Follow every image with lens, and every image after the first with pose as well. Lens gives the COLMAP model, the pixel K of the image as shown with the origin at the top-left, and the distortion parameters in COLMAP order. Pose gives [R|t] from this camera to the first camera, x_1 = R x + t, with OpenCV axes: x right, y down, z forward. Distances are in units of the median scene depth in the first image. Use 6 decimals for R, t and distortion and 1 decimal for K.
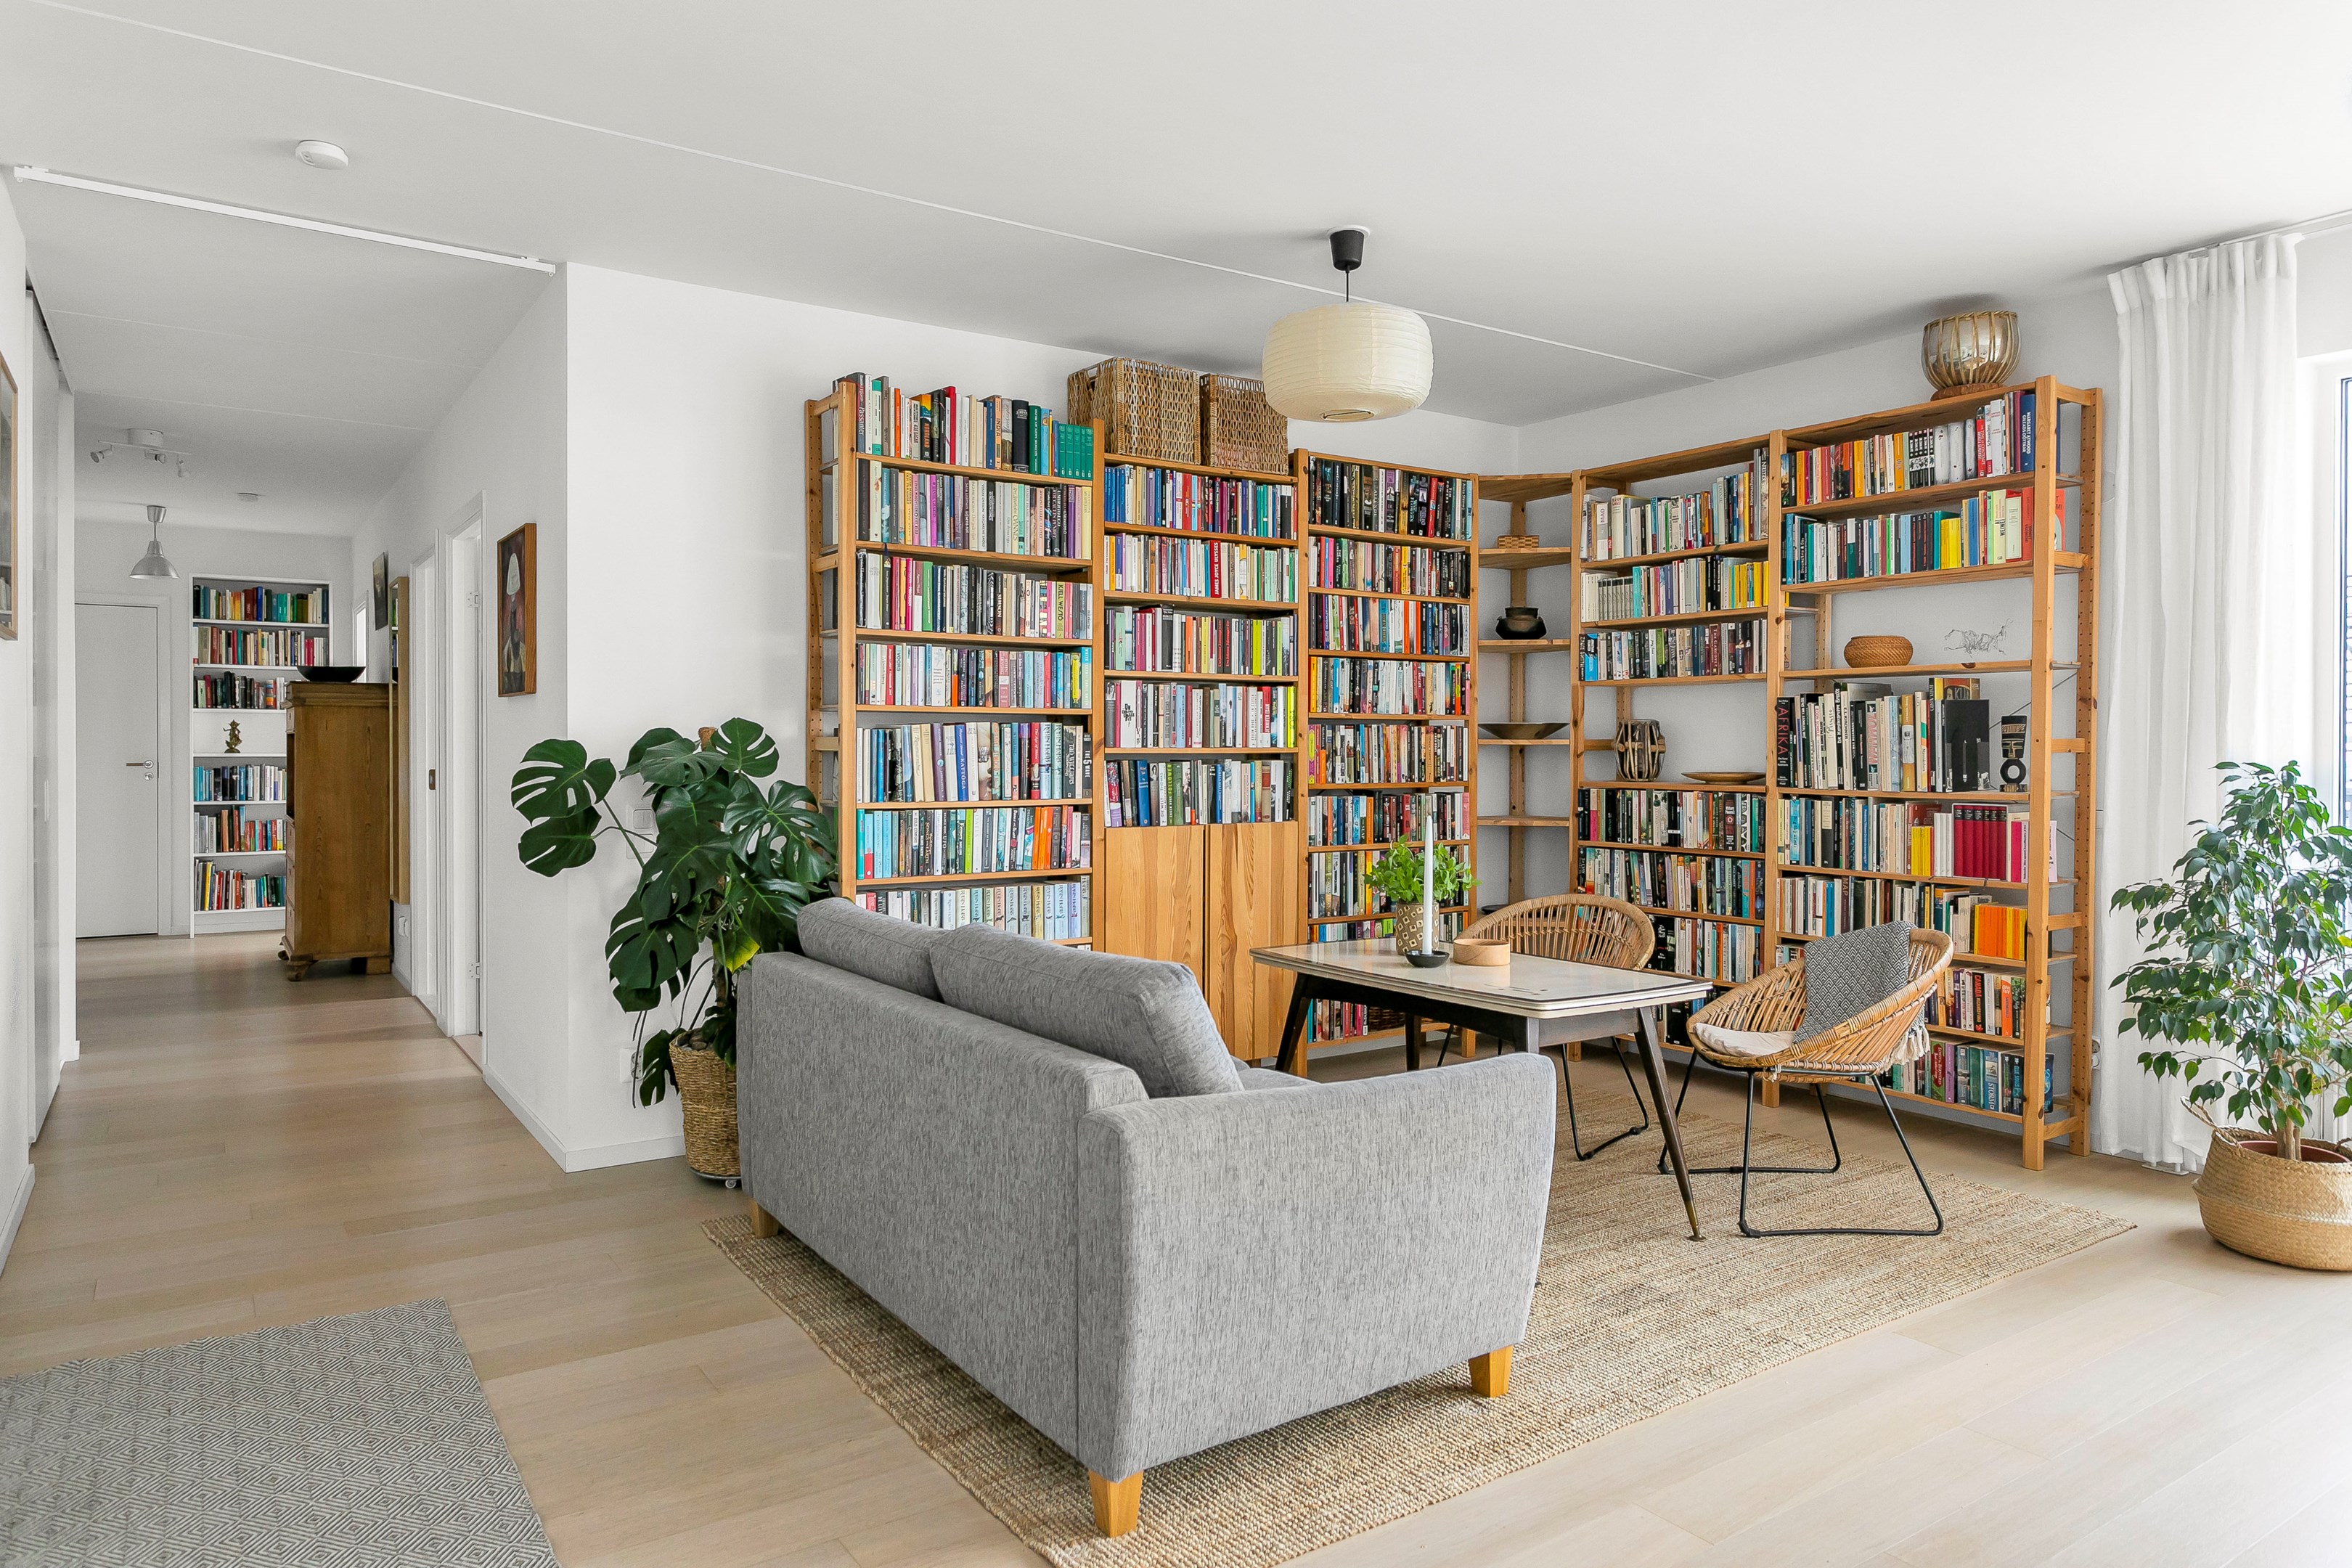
lens RADIAL K [[1433.1, 0, 1184.0], [0, 1433.1, 763.9], [0, 0, 1]] dist [-0.003575, 0.002143]
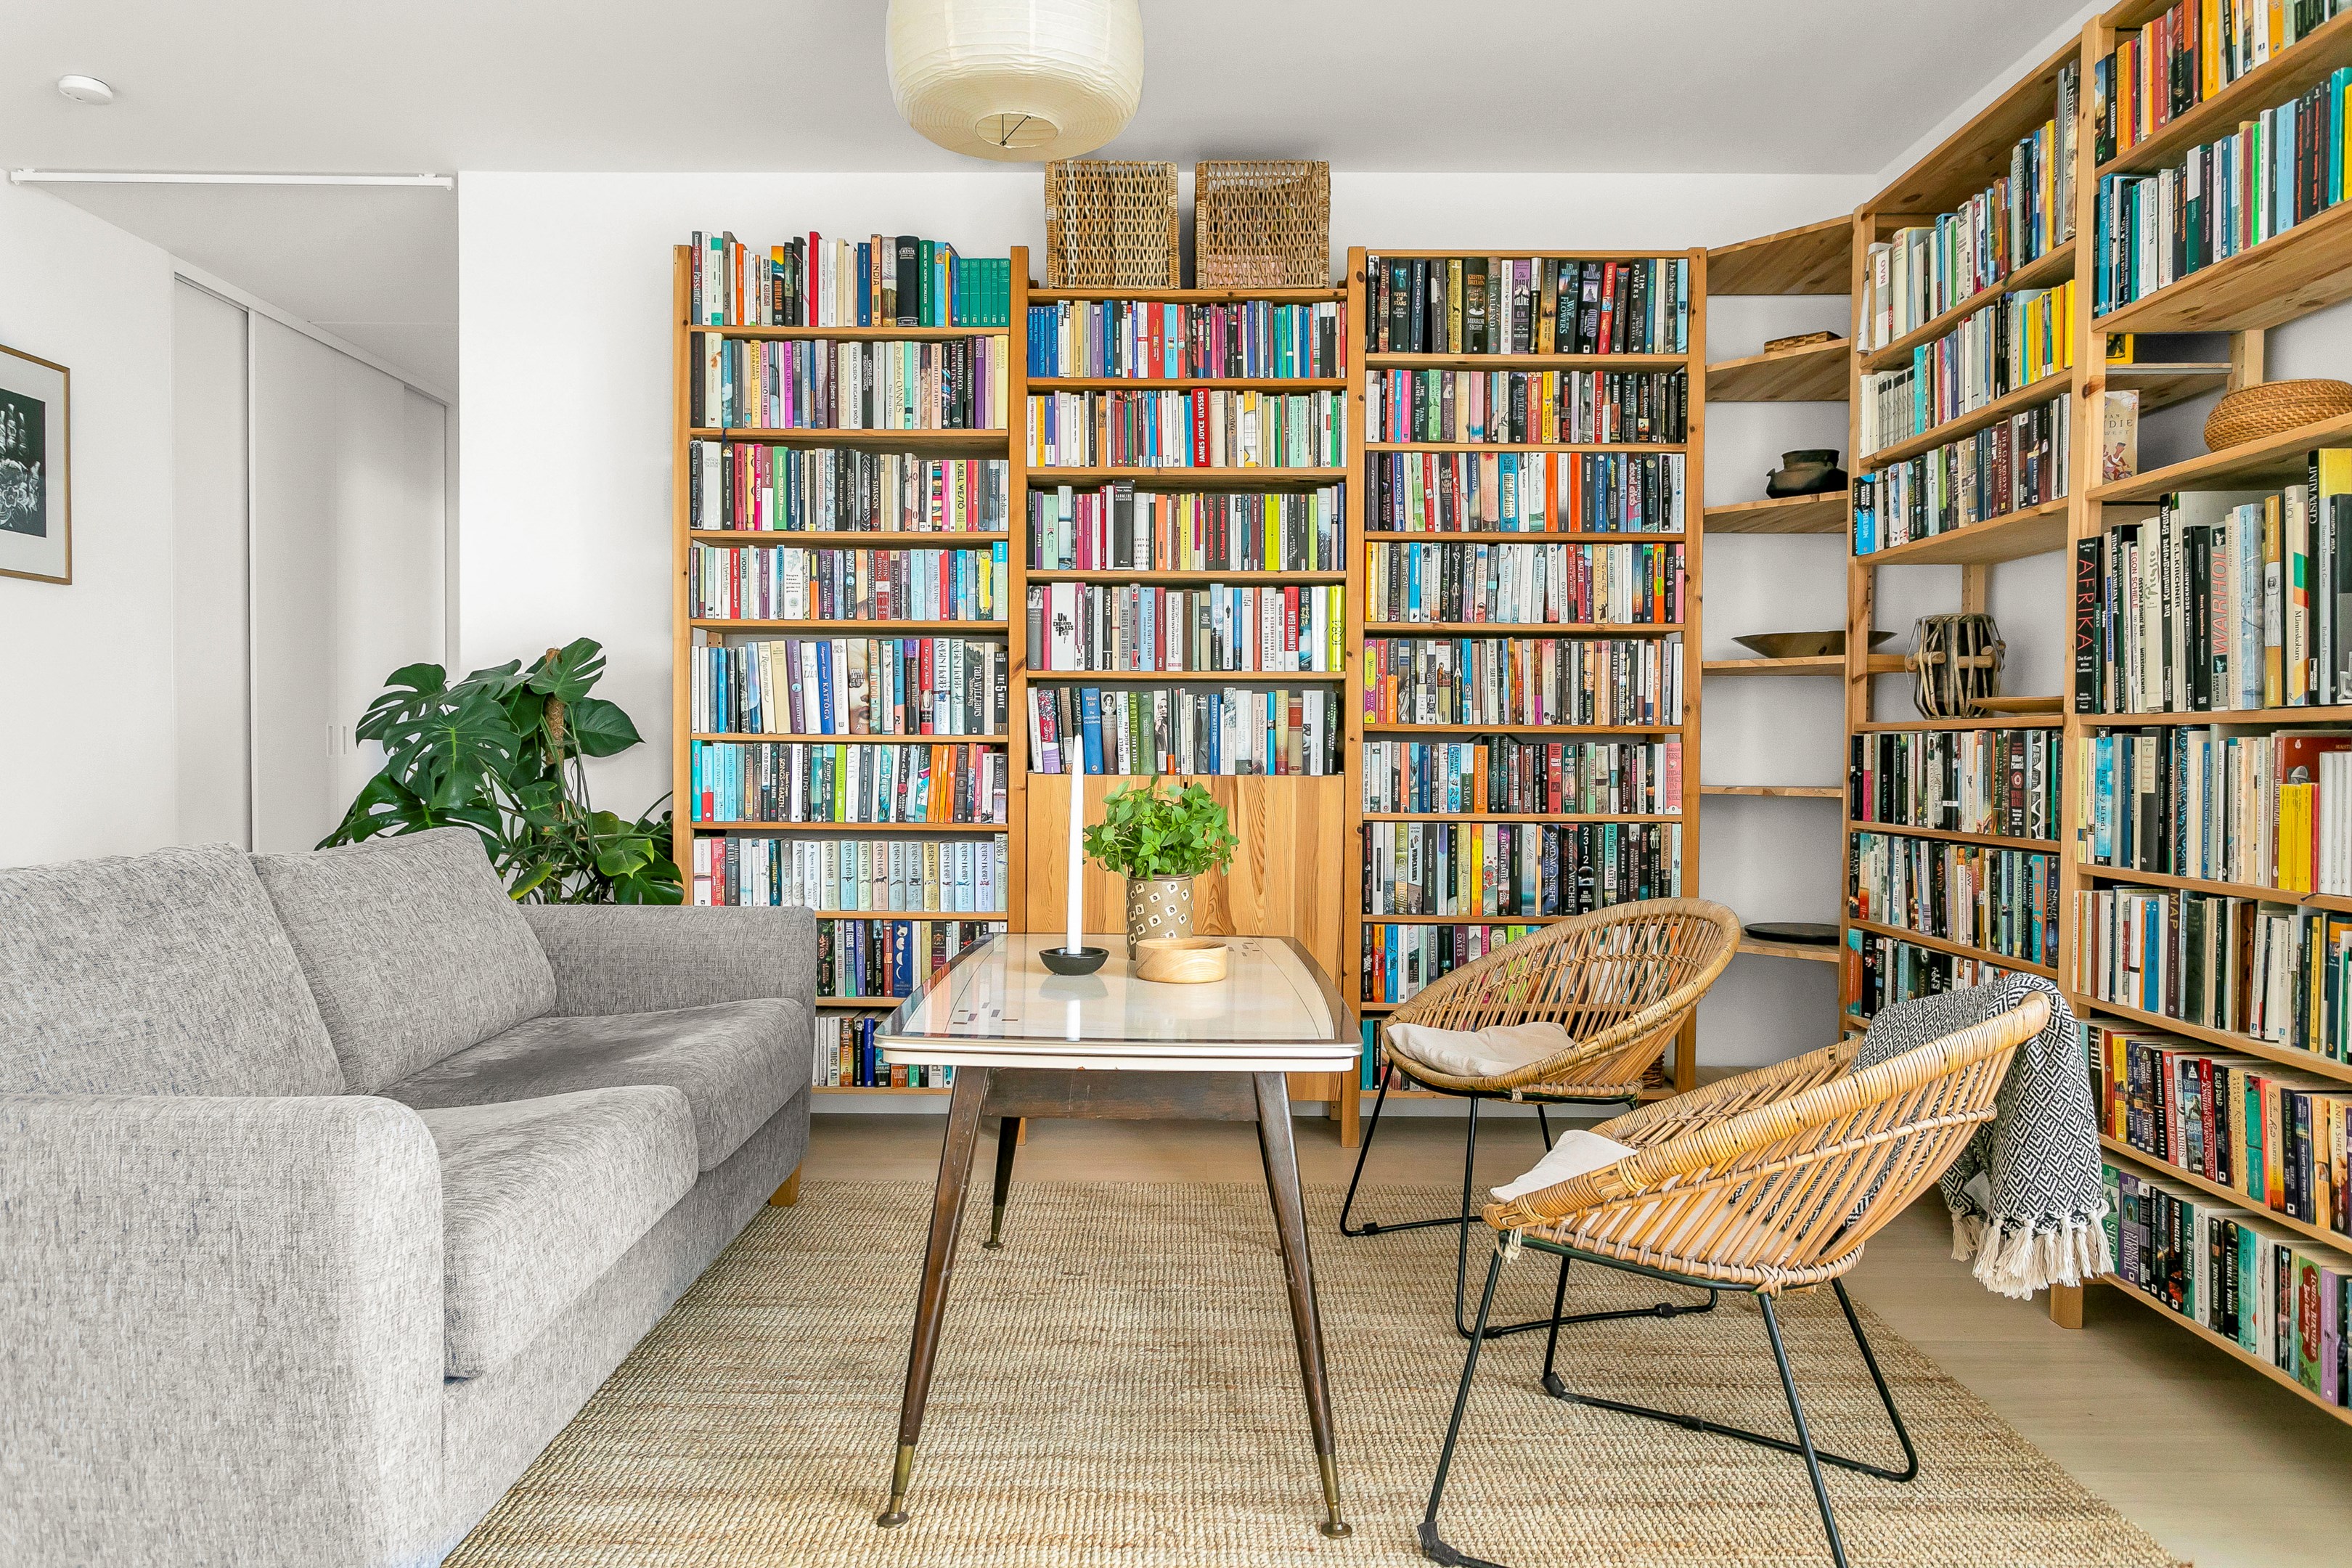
lens RADIAL K [[1433.1, 0, 1173.3], [0, 1433.1, 787.8], [0, 0, 1]] dist [-0.003575, 0.002143]
pose [[0.829298, 0.017482, -0.558533, 0.437975], [-0.011070, 0.999828, 0.014857, 0.039216], [0.558696, -0.006138, 0.829350, 0.392753]]
